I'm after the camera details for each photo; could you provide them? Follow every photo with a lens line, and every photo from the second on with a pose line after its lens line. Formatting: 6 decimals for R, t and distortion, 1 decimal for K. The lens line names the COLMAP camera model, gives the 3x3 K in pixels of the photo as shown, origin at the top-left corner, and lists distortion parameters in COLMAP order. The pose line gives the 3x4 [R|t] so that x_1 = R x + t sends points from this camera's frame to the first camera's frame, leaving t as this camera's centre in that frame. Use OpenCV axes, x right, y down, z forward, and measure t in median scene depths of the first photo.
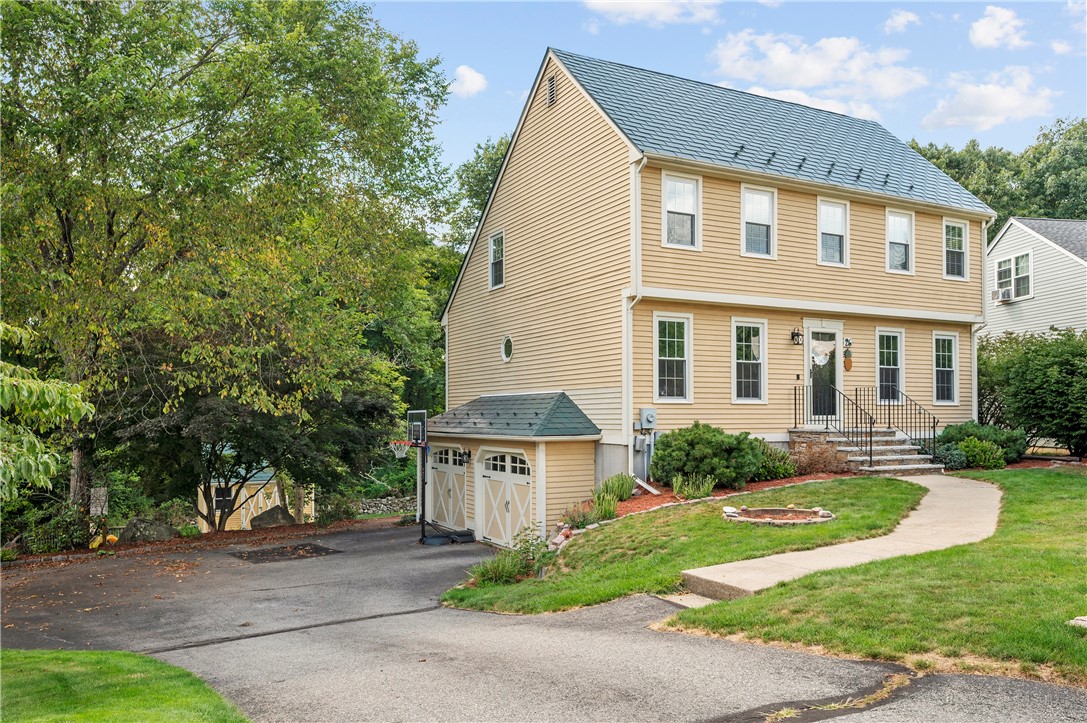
lens RADIAL K [[781.5, 0, 542.9], [0, 781.5, 360.7], [0, 0, 1]] dist [-0.004063, 0.006436]
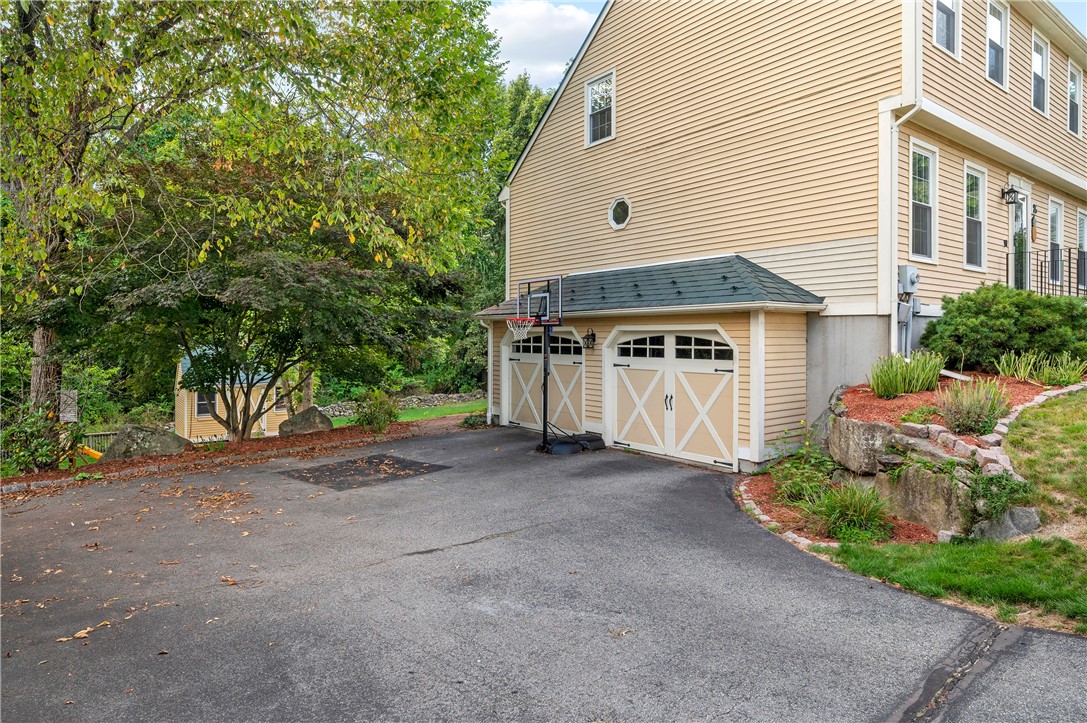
lens RADIAL K [[634.8, 0, 552.7], [0, 634.8, 301.8], [0, 0, 1]] dist [0.006672, -0.000865]
pose [[0.989174, 0.011905, 0.146267, -0.238291], [-0.014734, 0.999724, 0.018275, 0.074877], [-0.146009, -0.020232, 0.989076, 0.385506]]
